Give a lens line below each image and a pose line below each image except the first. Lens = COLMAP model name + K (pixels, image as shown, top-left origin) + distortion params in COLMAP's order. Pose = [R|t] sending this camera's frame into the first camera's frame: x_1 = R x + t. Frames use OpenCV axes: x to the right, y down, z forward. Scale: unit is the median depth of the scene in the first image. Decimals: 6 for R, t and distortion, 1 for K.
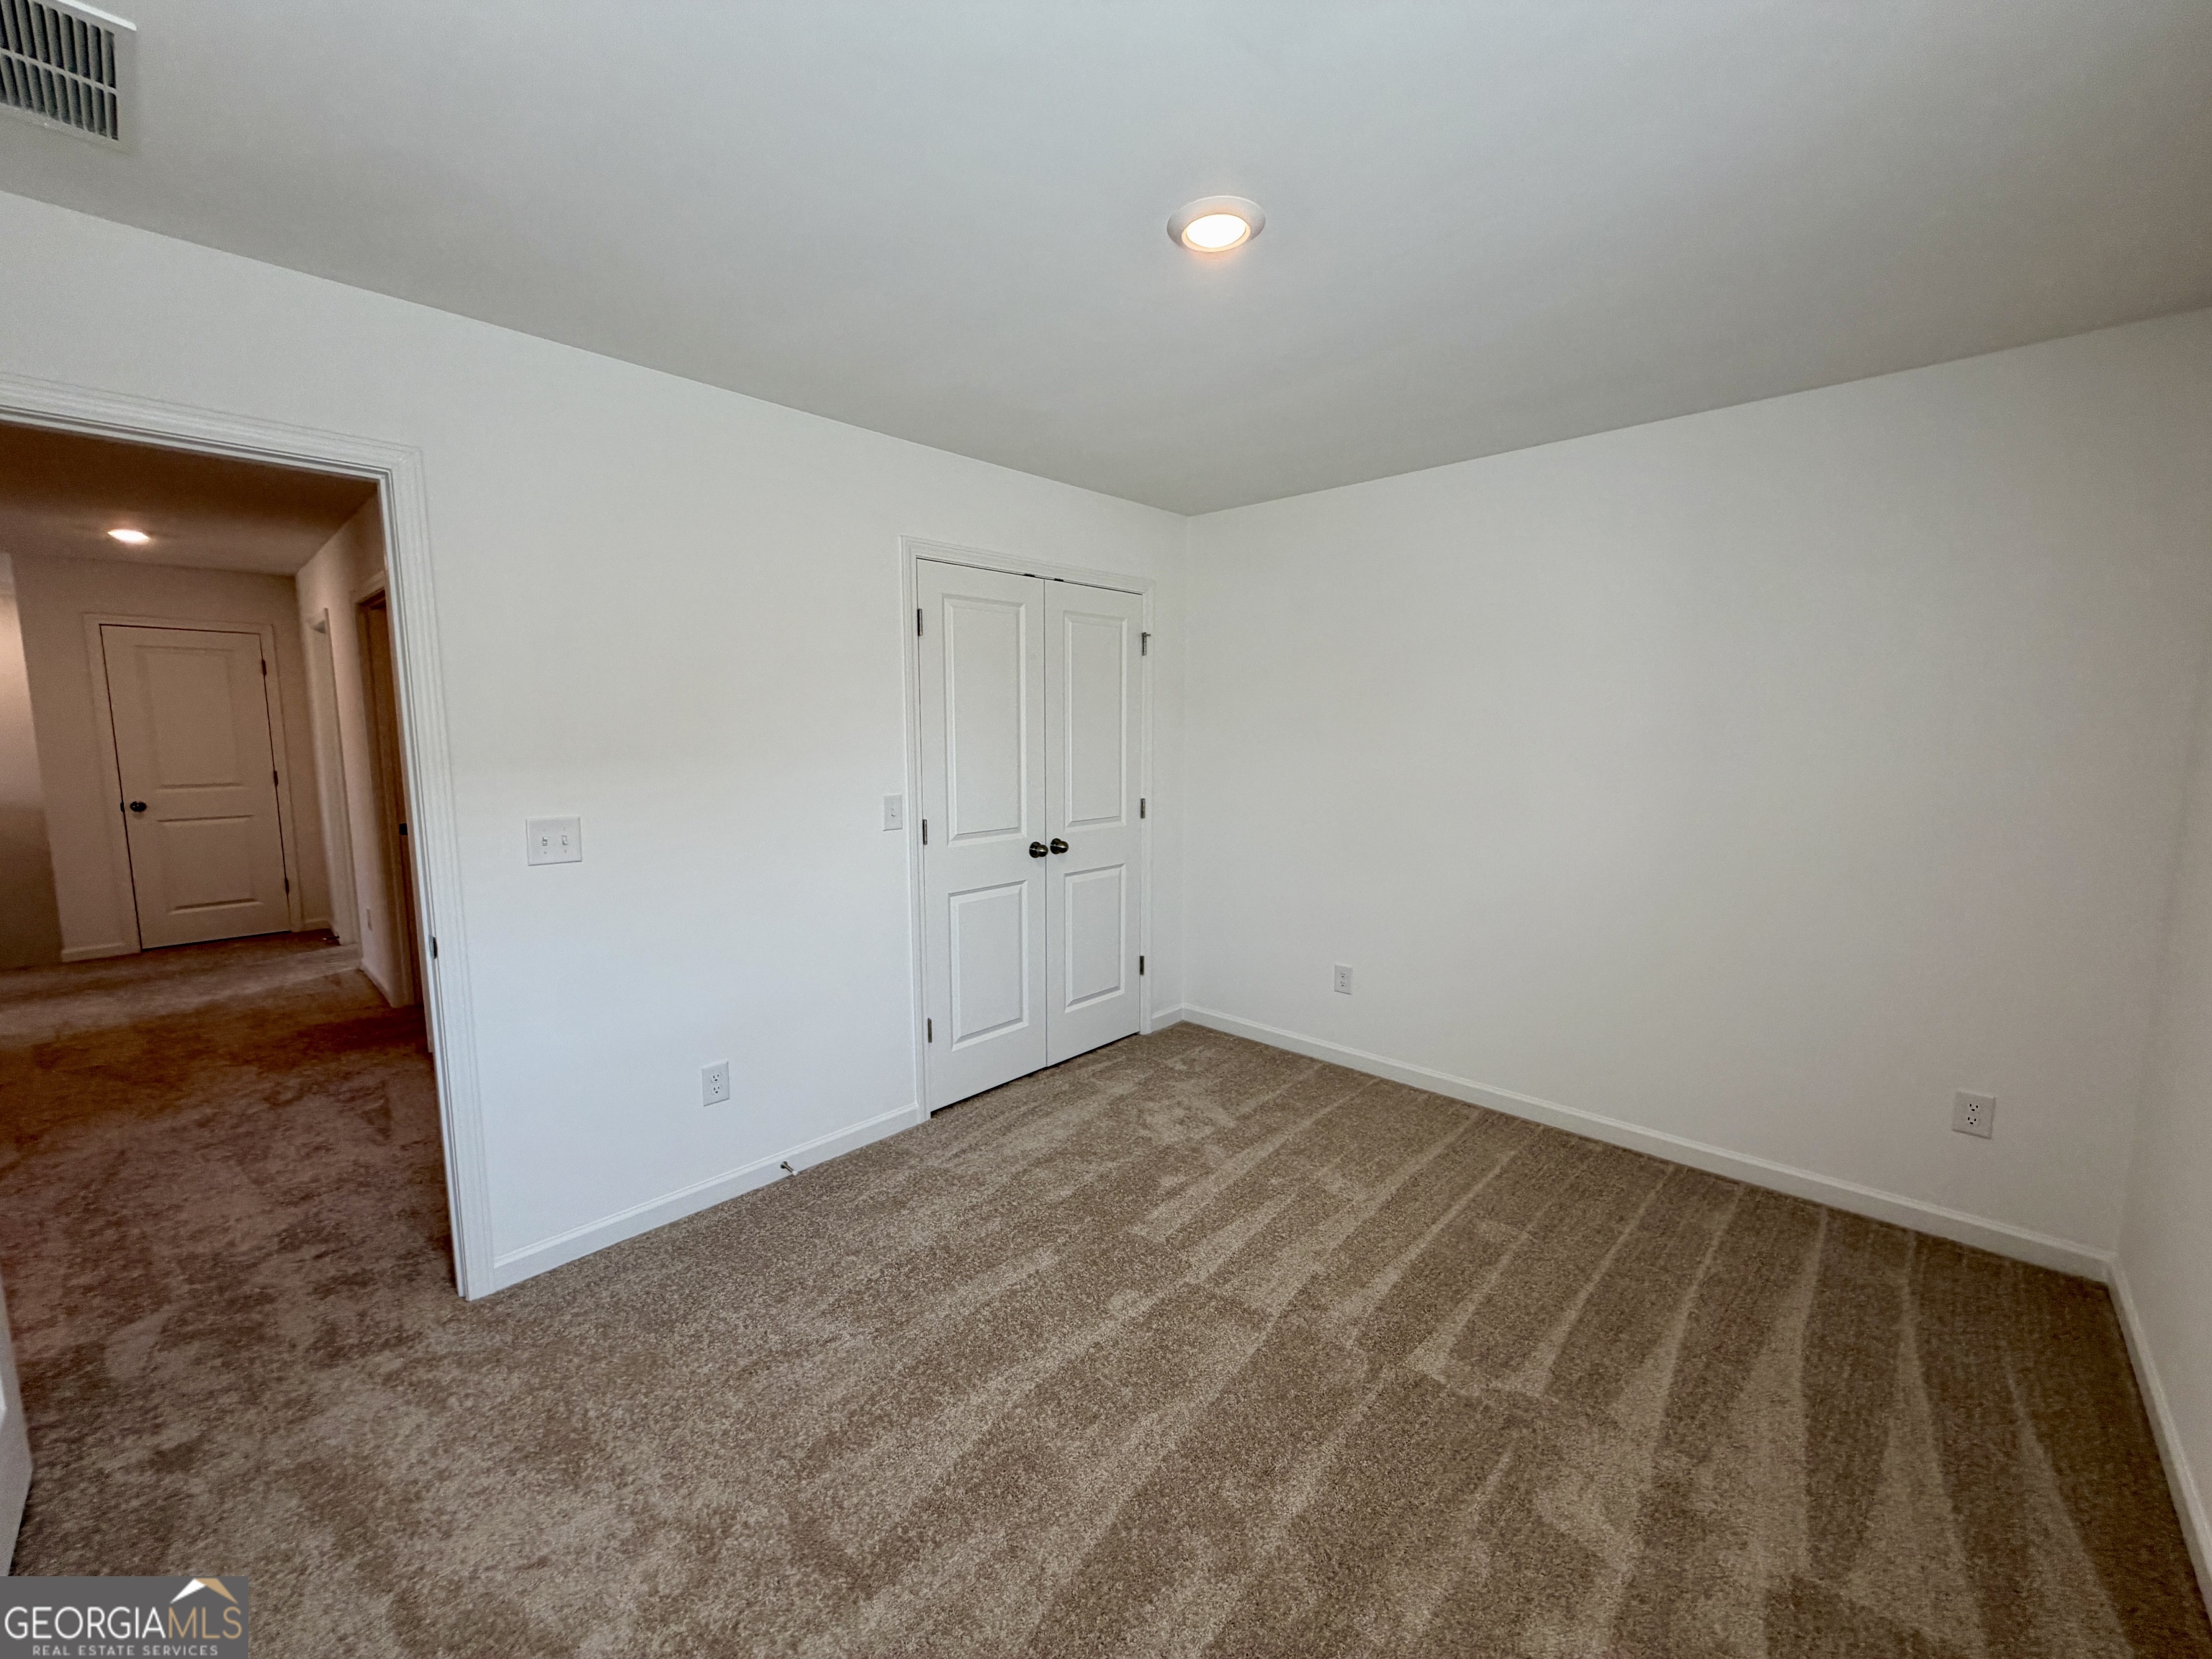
lens RADIAL K [[876.5, 0, 1115.7], [0, 876.5, 829.7], [0, 0, 1]] dist [-0.001790, 0.000506]
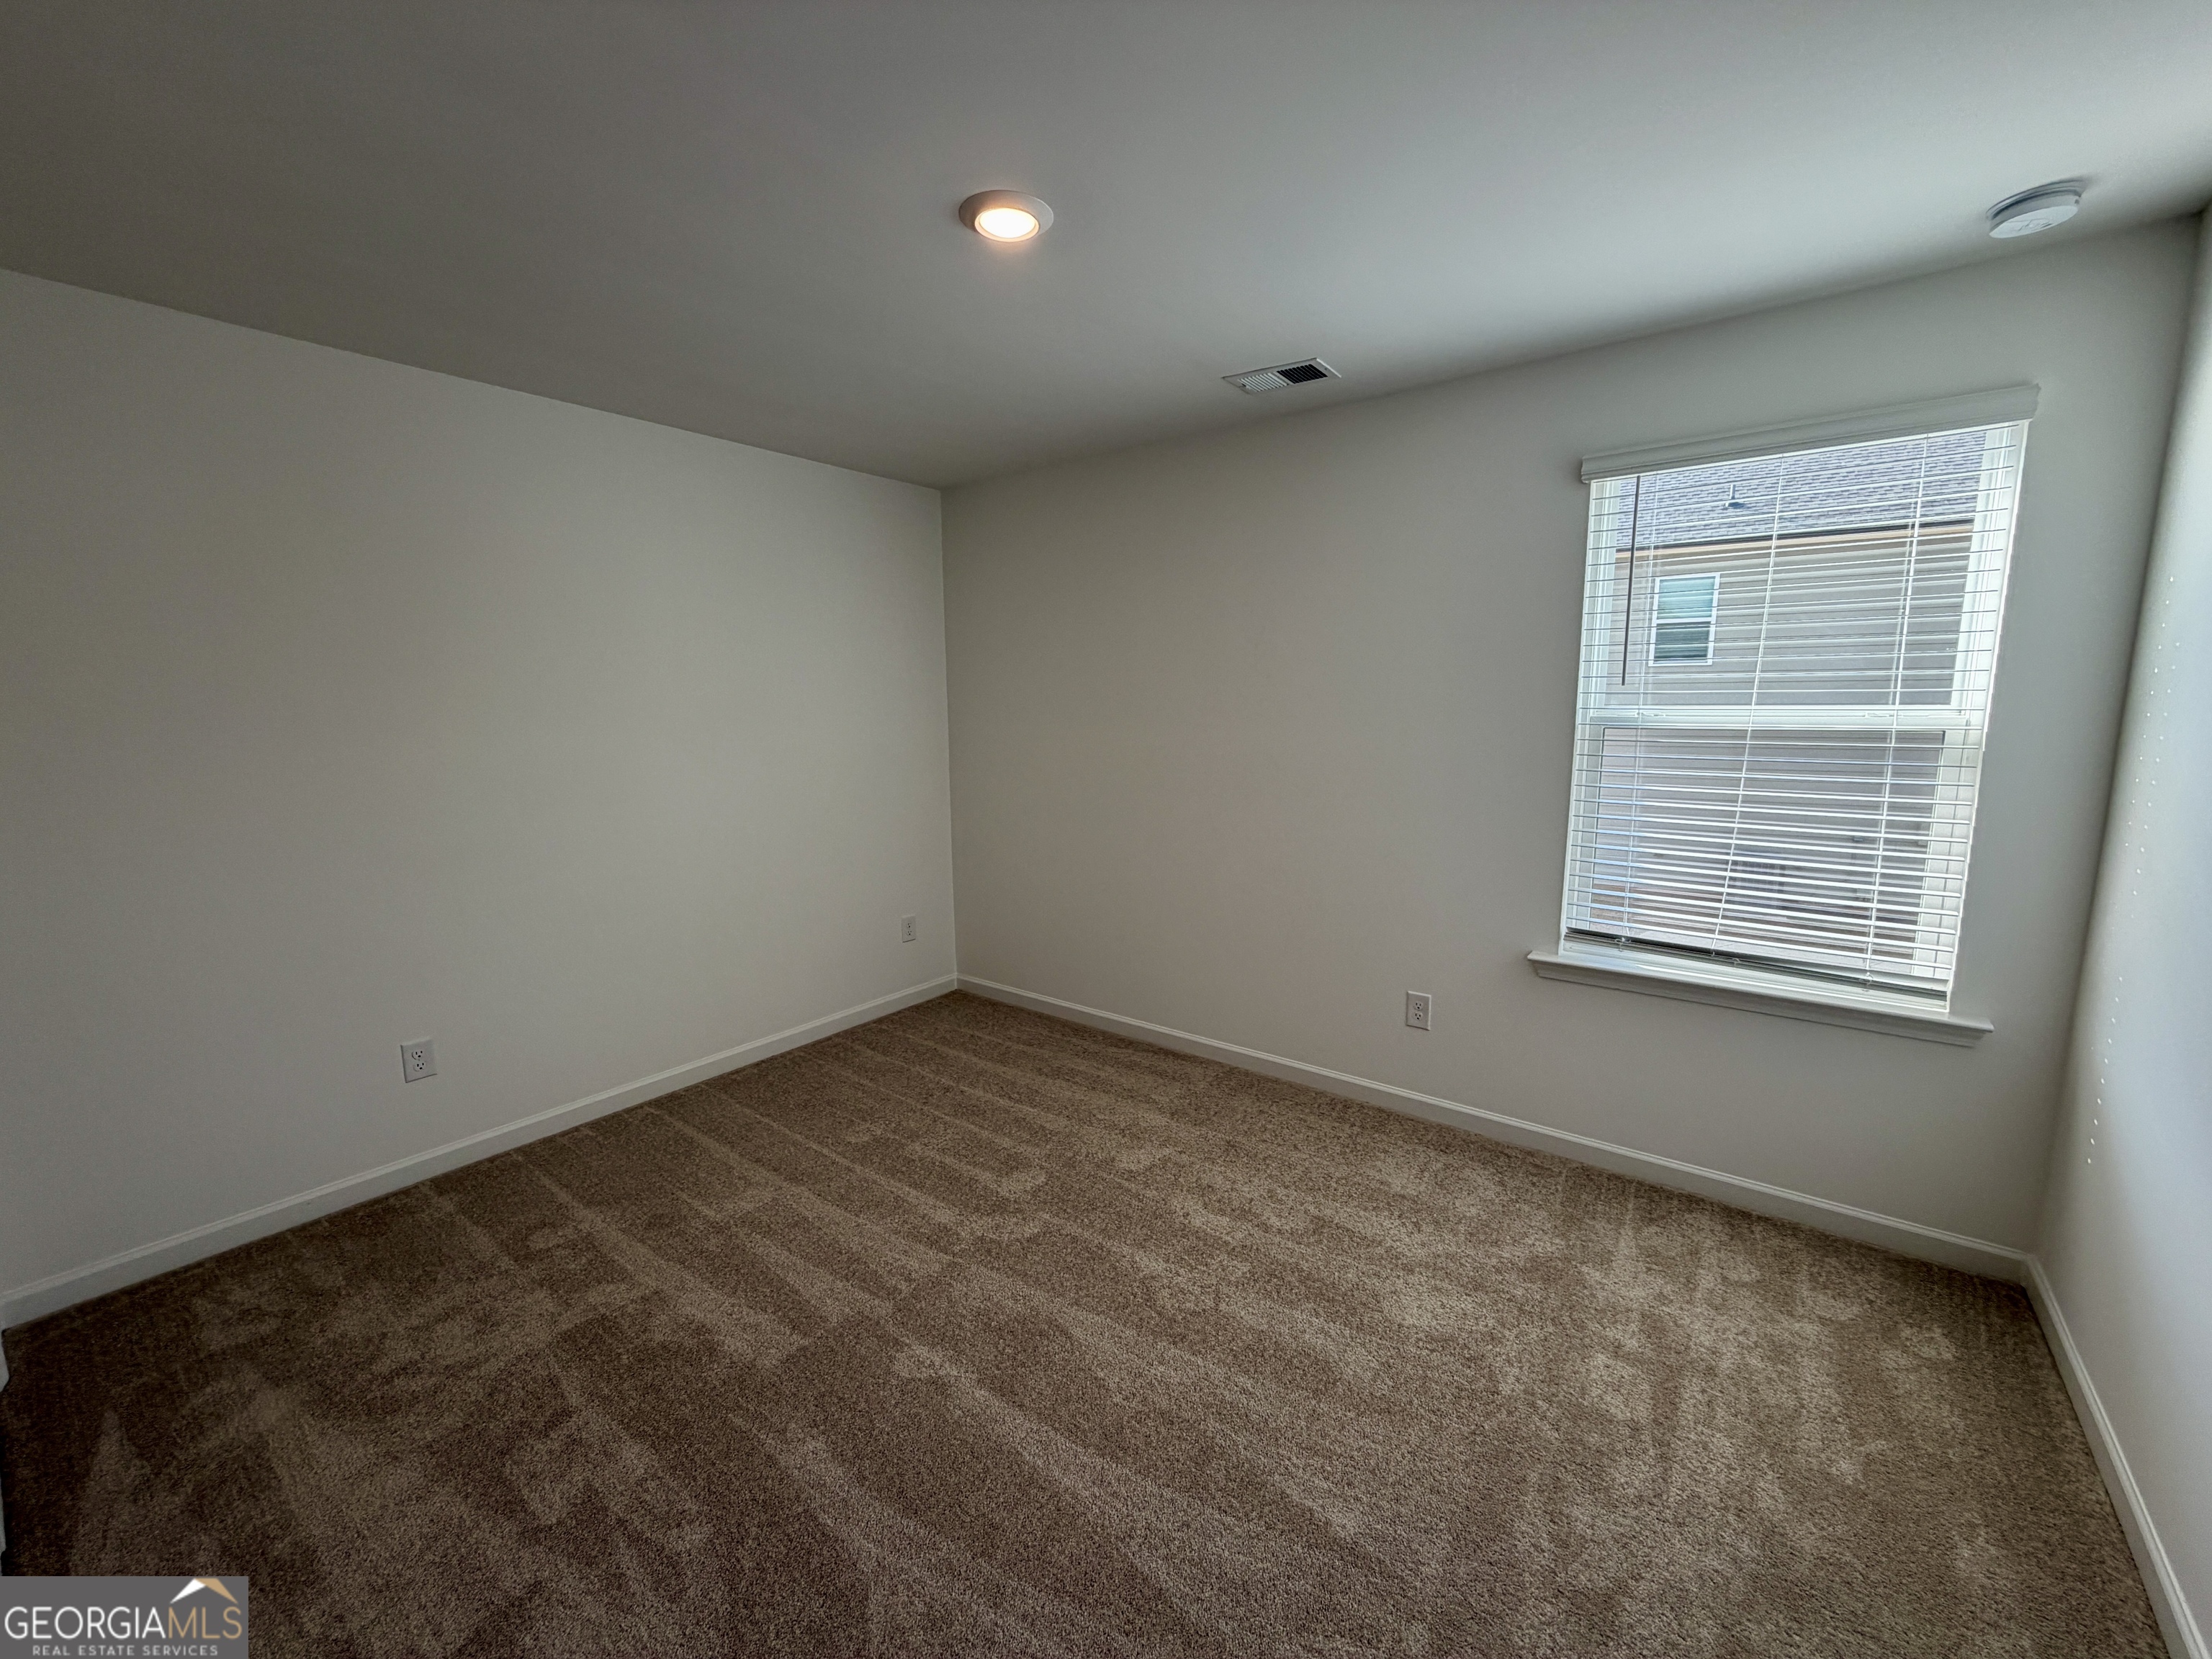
lens RADIAL K [[876.5, 0, 1098.4], [0, 876.5, 831.6], [0, 0, 1]] dist [-0.001790, 0.000506]
pose [[-0.076976, -0.145452, 0.986366, -0.576437], [0.134220, 0.978785, 0.154809, -0.054211], [-0.987957, 0.144306, -0.055821, 0.611486]]
